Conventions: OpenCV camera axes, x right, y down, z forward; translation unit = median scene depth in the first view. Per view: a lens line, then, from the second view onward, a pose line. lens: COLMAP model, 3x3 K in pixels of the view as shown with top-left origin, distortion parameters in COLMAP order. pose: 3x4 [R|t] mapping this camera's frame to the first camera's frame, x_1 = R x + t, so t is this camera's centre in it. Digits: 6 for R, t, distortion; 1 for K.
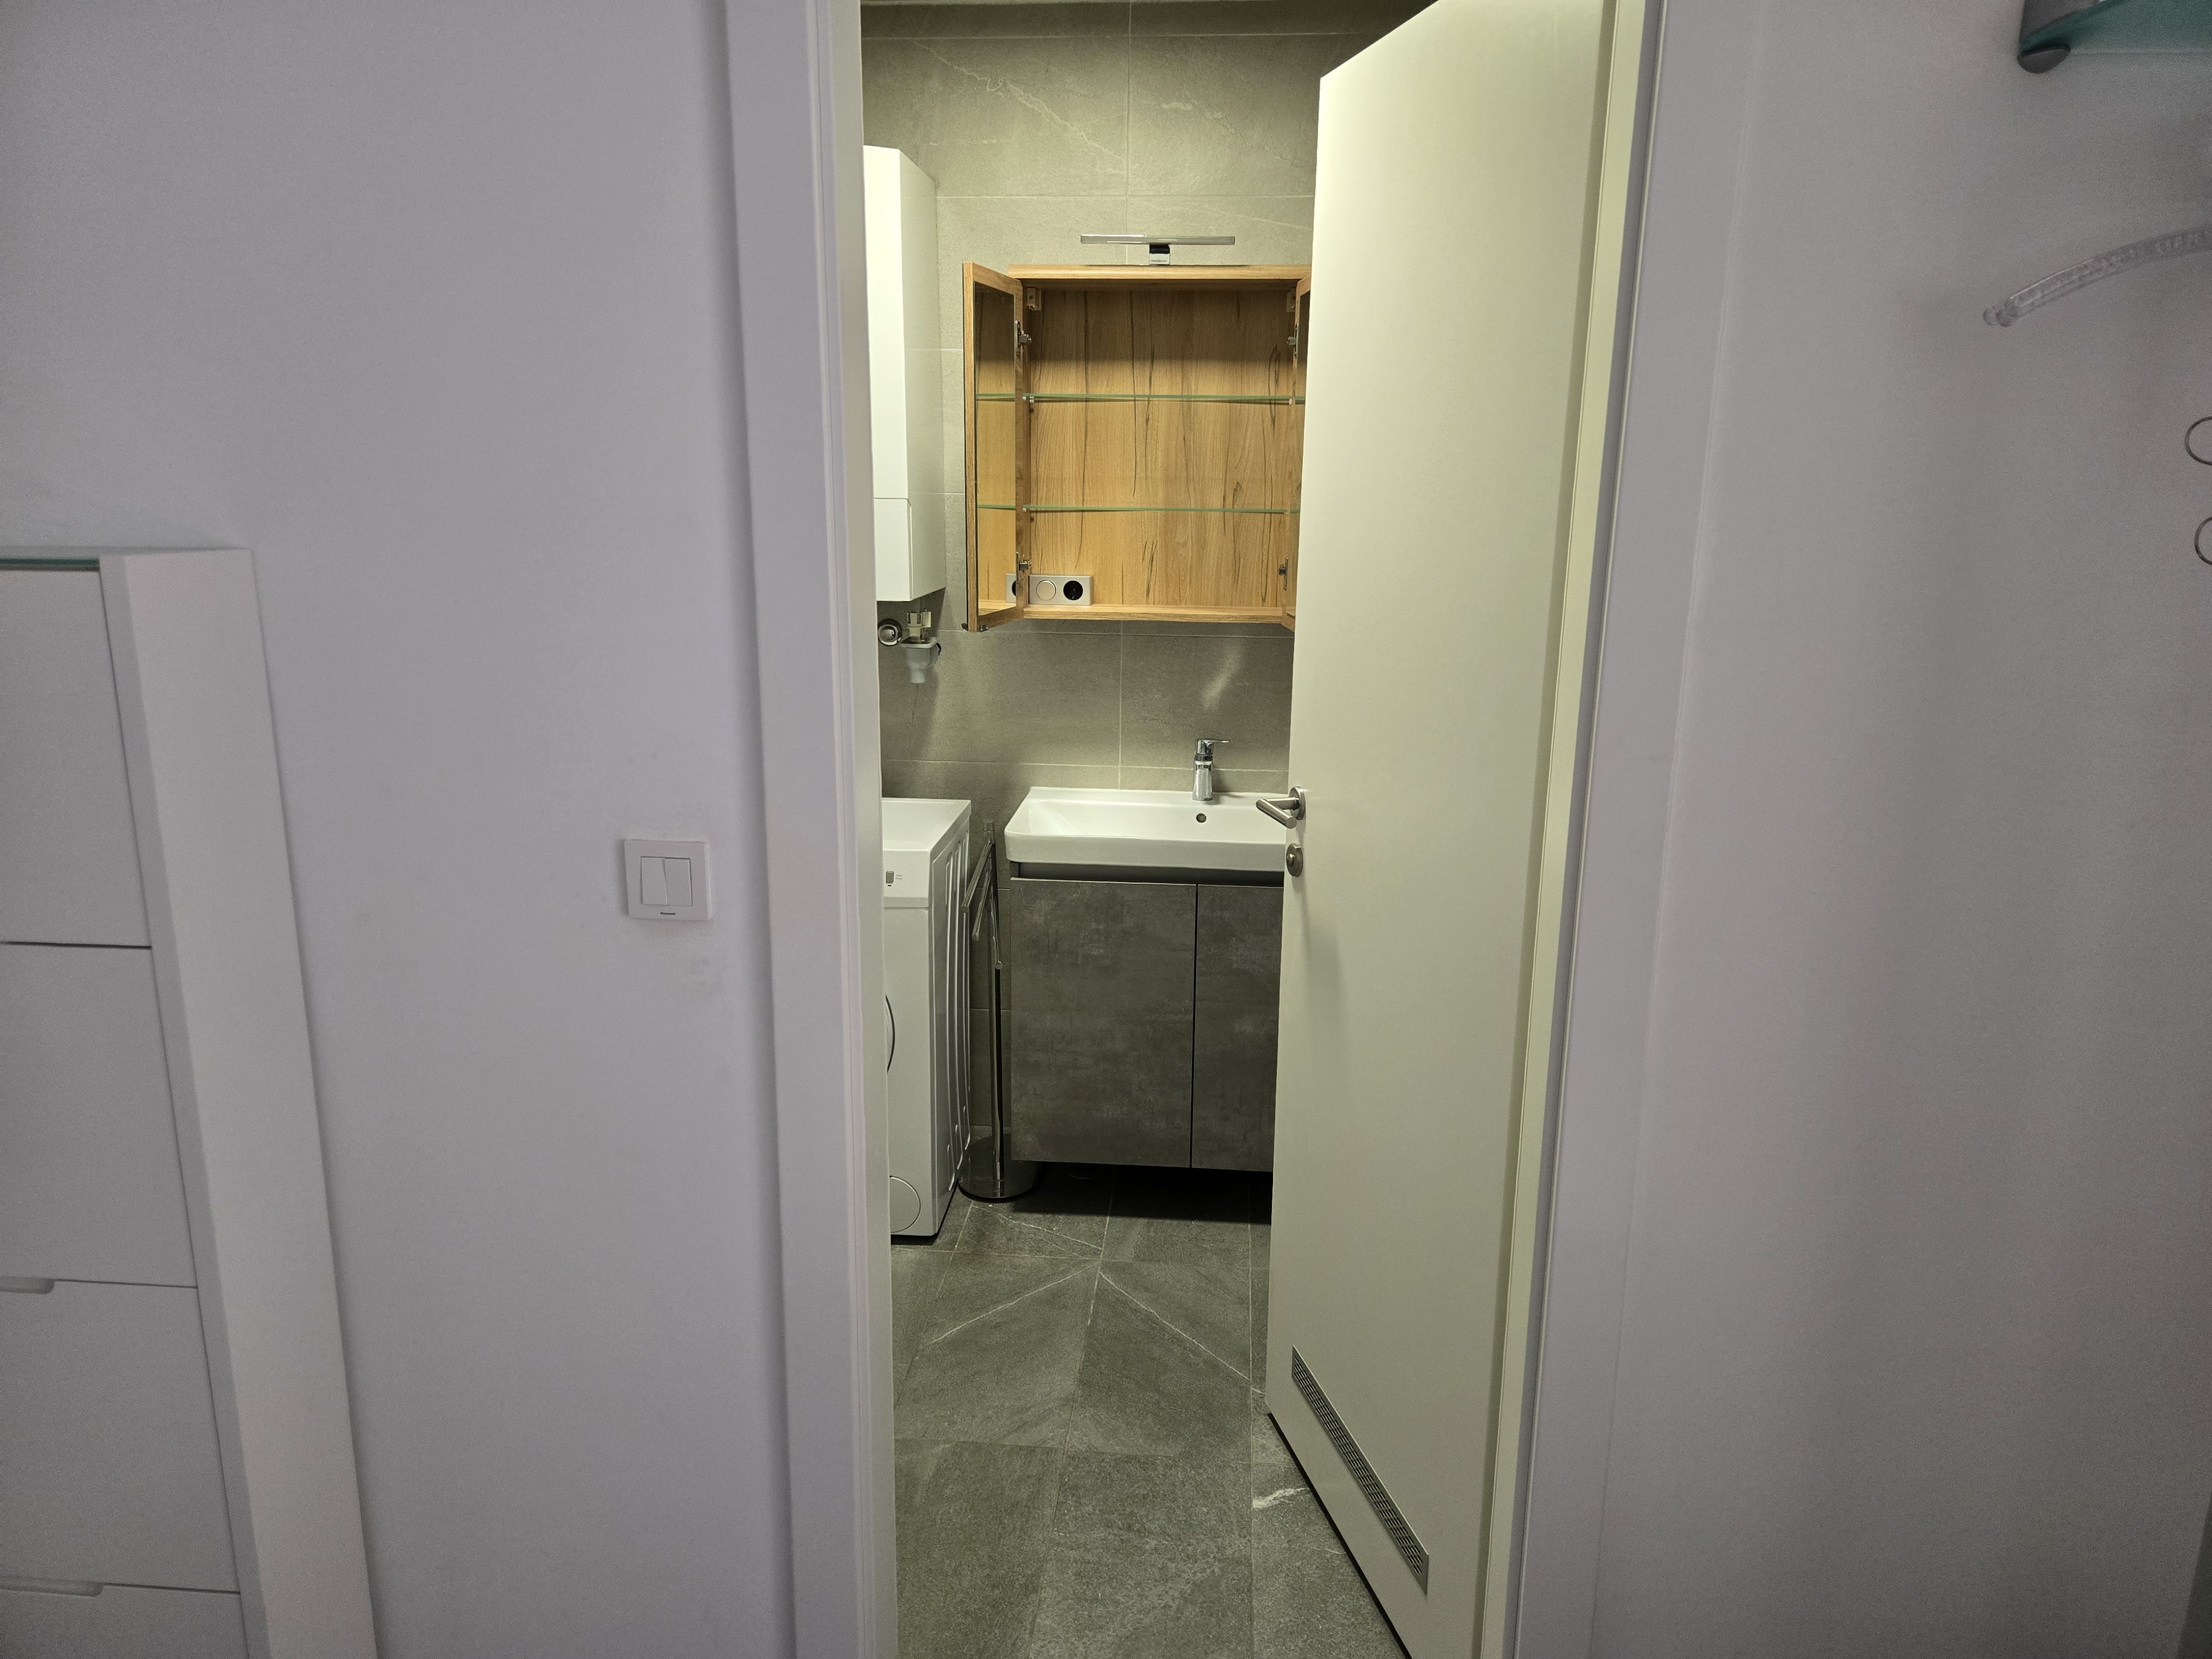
lens RADIAL K [[1493.1, 0, 1112.7], [0, 1493.1, 826.2], [0, 0, 1]] dist [0.055630, -0.048926]
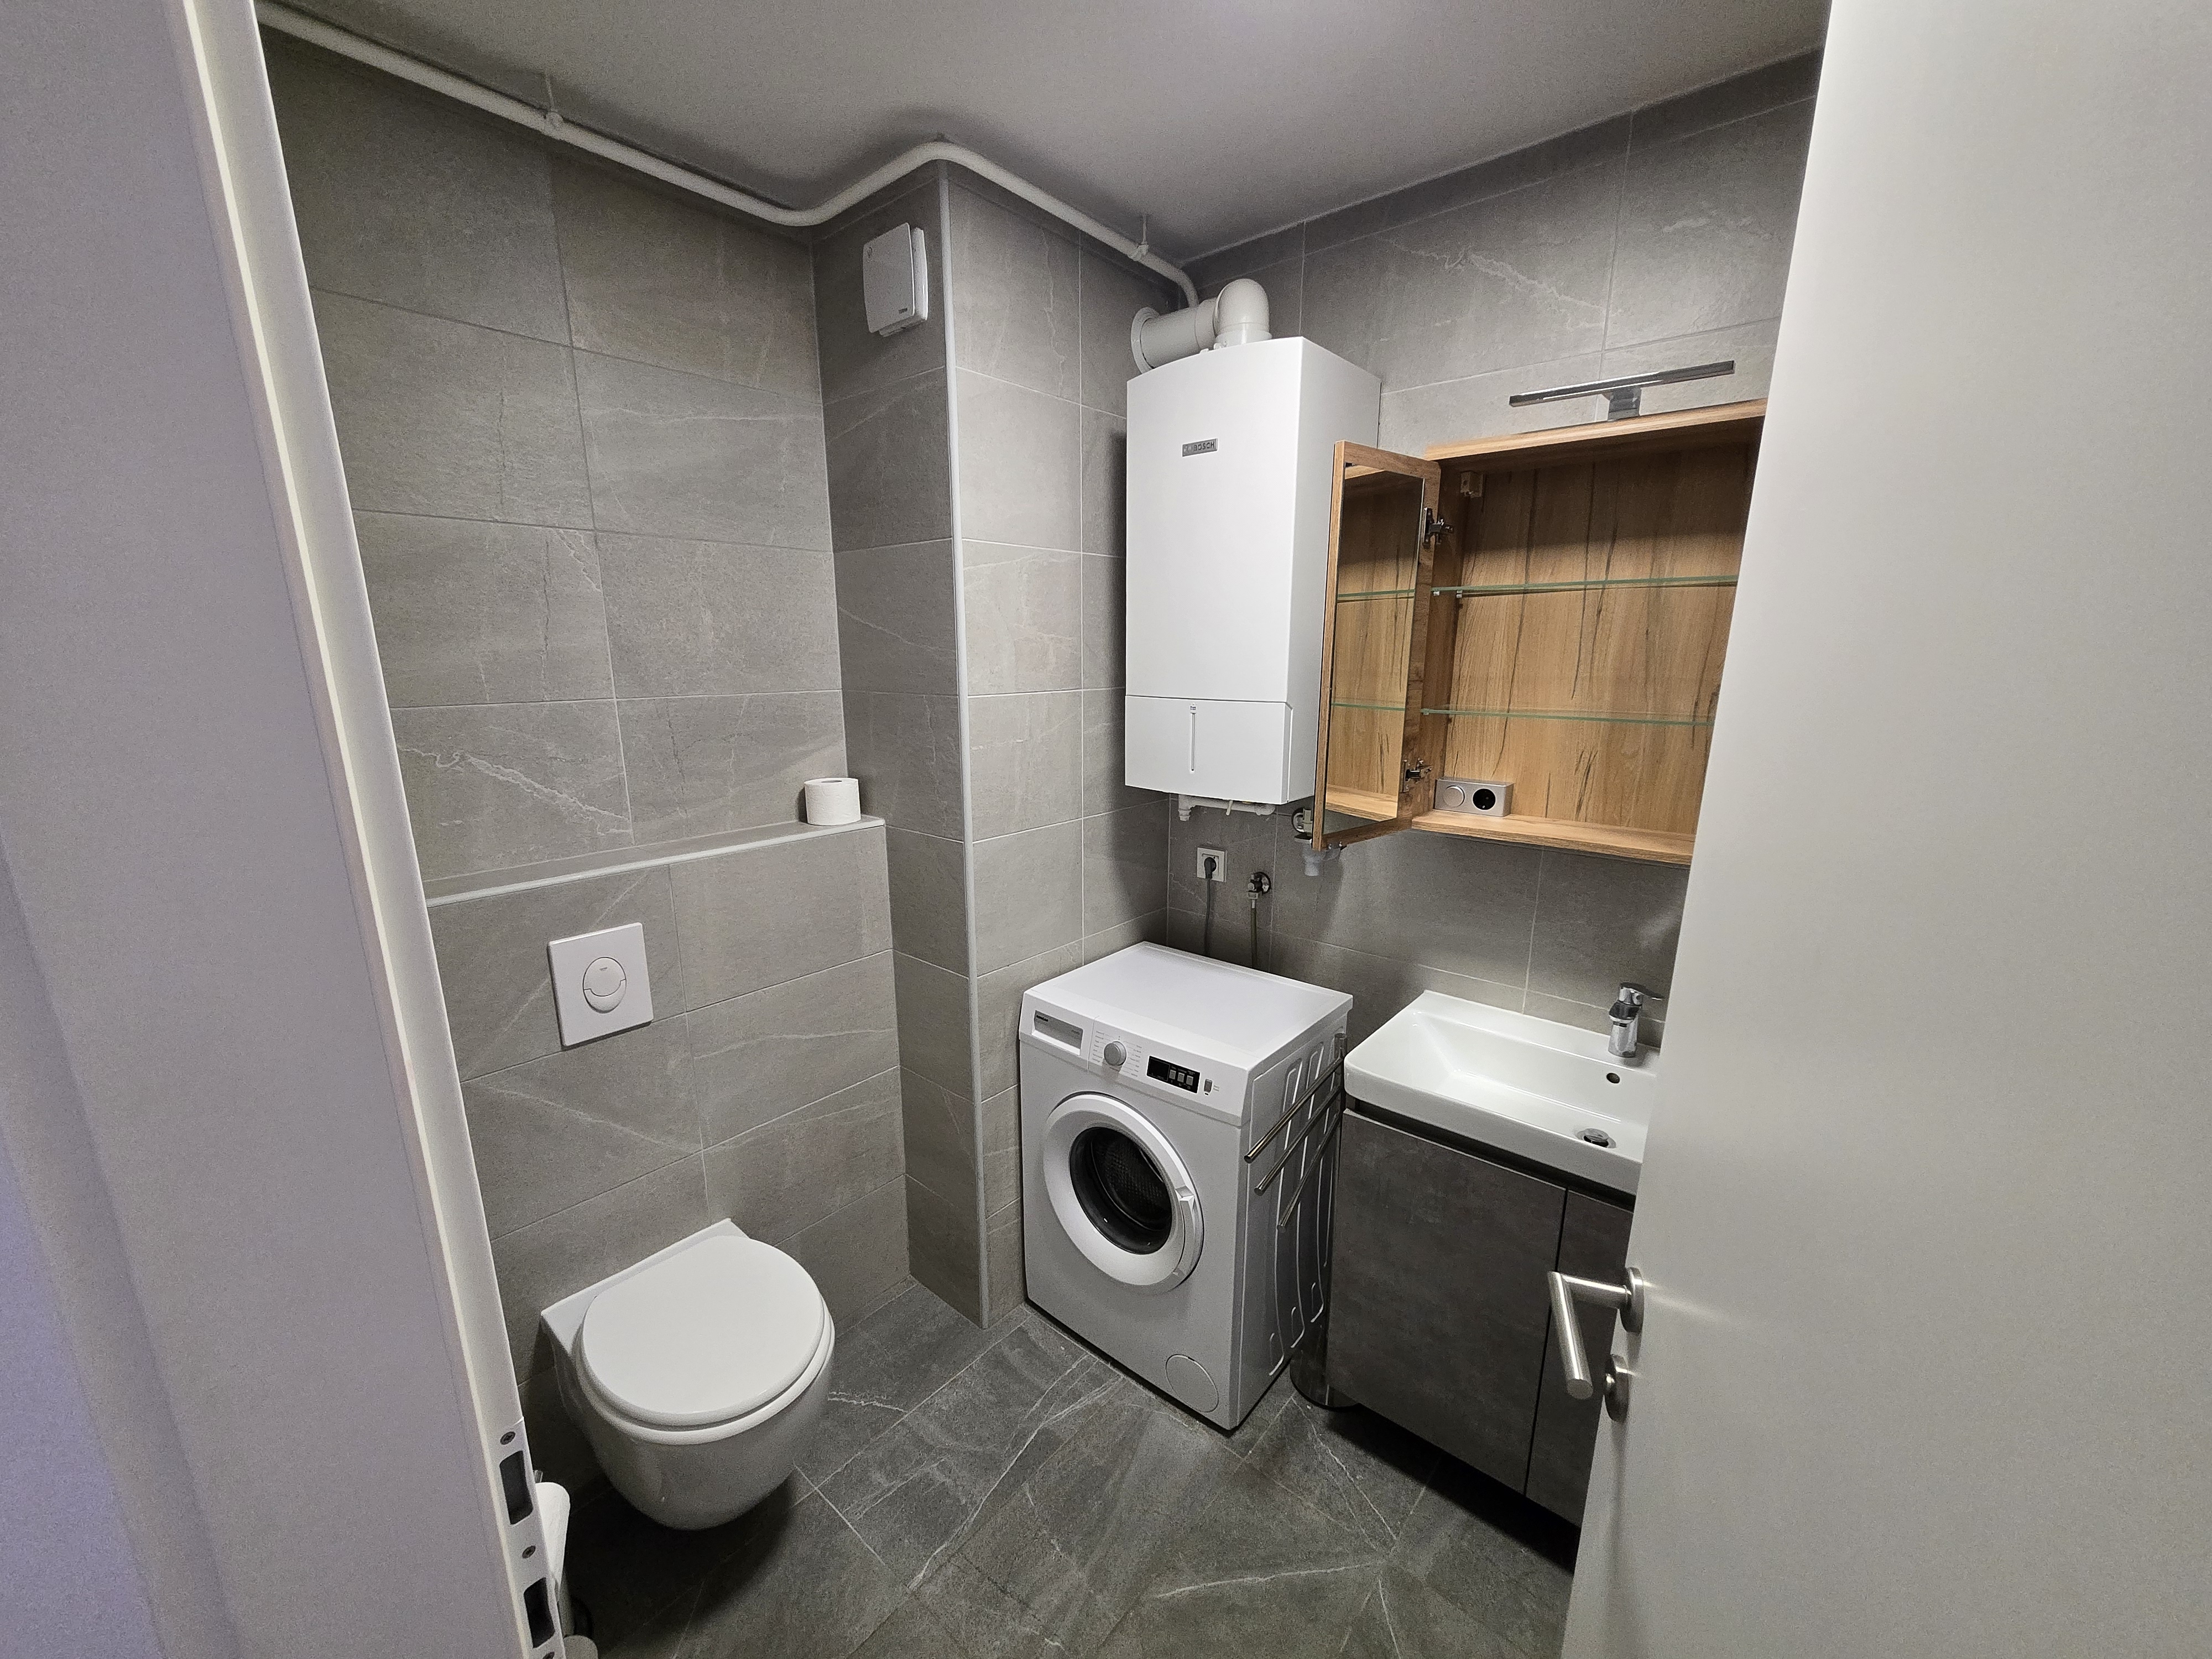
lens RADIAL K [[859.2, 0, 1102.4], [0, 859.2, 849.9], [0, 0, 1]] dist [-0.000932, -0.000818]
pose [[0.811419, 0.120656, -0.571876, 0.090438], [-0.121334, 0.991917, 0.037120, -0.120753], [0.571732, 0.039269, 0.819500, 0.445892]]
